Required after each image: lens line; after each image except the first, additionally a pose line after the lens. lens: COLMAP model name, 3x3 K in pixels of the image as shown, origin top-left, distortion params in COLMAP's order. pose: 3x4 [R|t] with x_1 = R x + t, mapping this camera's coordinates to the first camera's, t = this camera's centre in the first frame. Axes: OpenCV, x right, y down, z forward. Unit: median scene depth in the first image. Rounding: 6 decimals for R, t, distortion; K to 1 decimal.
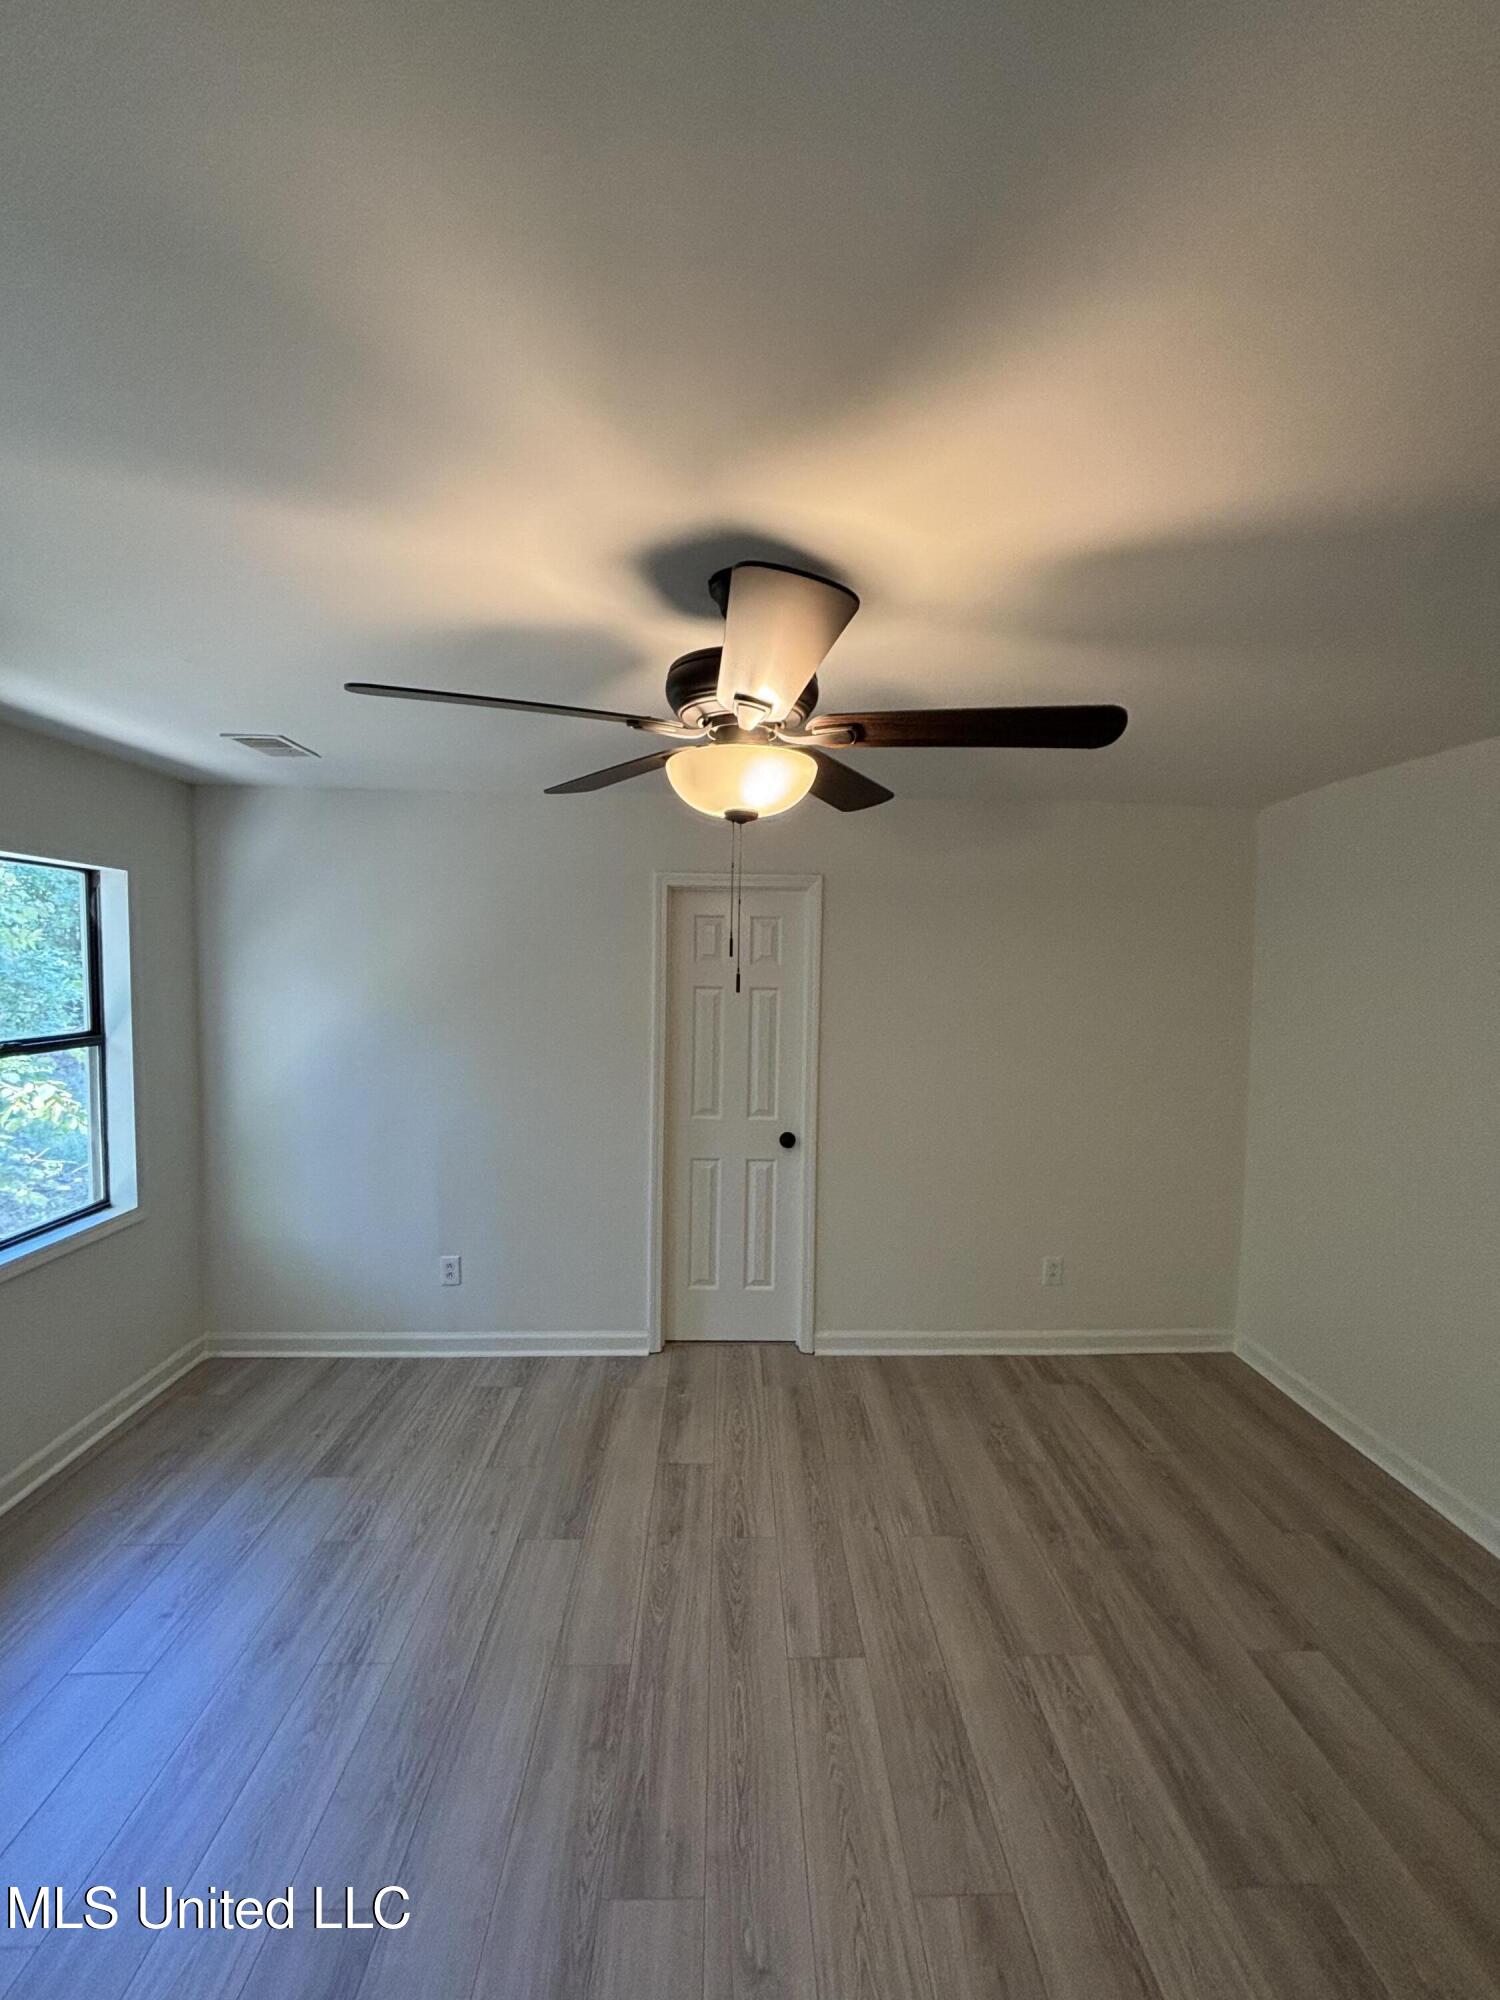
lens RADIAL K [[806.9, 0, 755.0], [0, 806.9, 1015.6], [0, 0, 1]] dist [-0.003234, 0.004358]
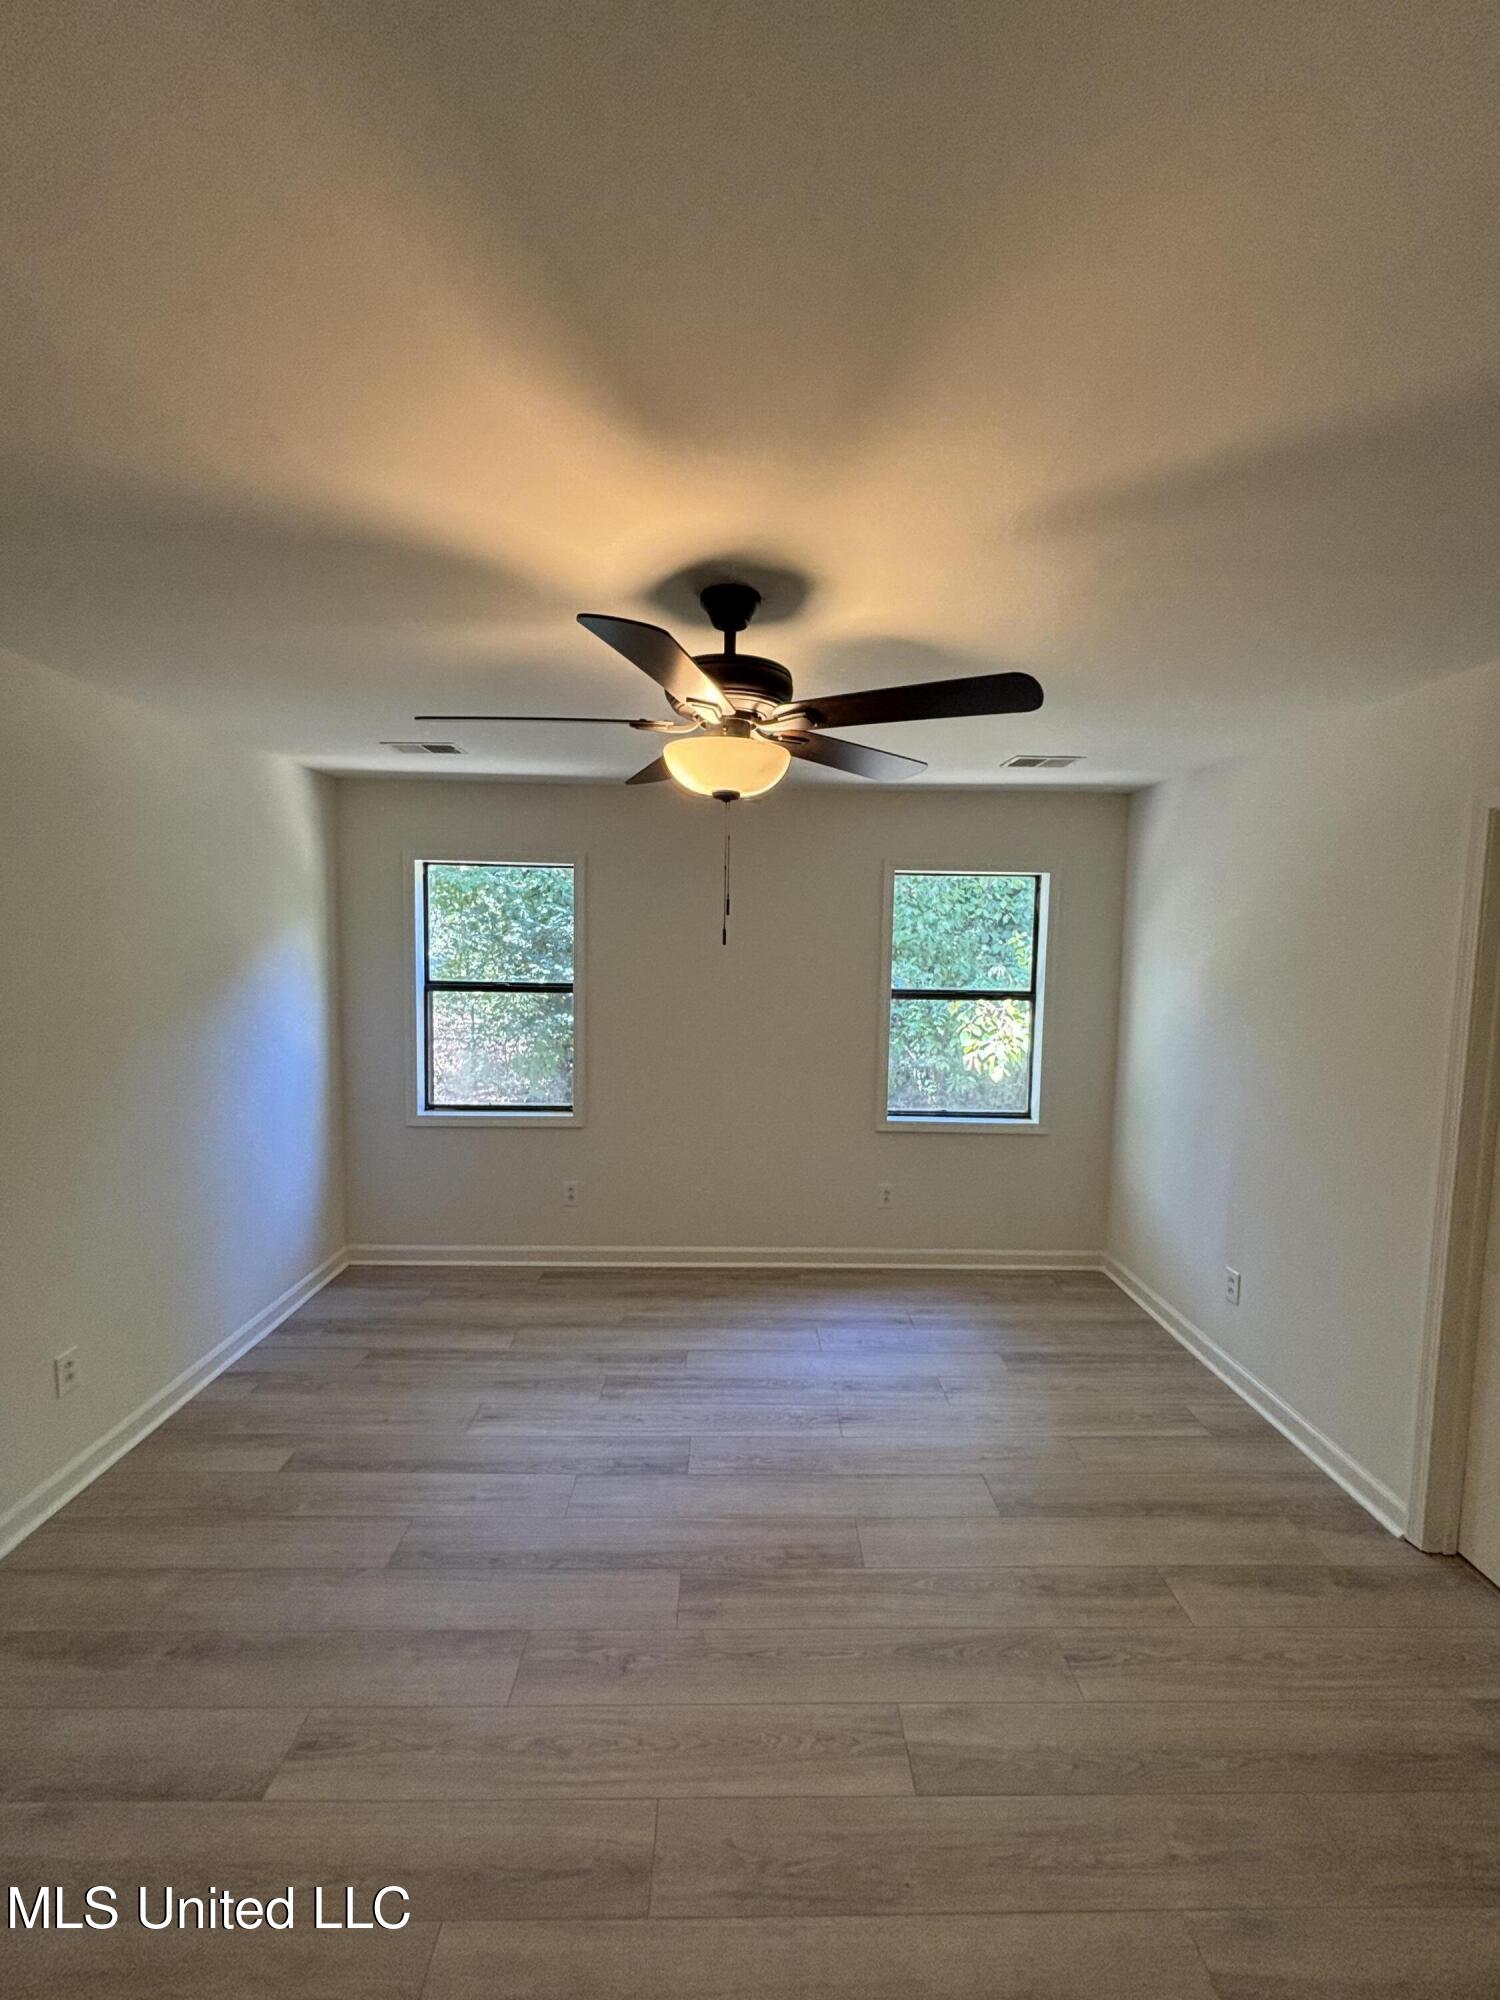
lens RADIAL K [[806.9, 0, 746.7], [0, 806.9, 991.4], [0, 0, 1]] dist [-0.003234, 0.004358]
pose [[-0.012963, 0.053034, -0.998509, 0.729277], [-0.082118, 0.995163, 0.053923, -0.019807], [0.996538, 0.082694, -0.008545, 0.631767]]
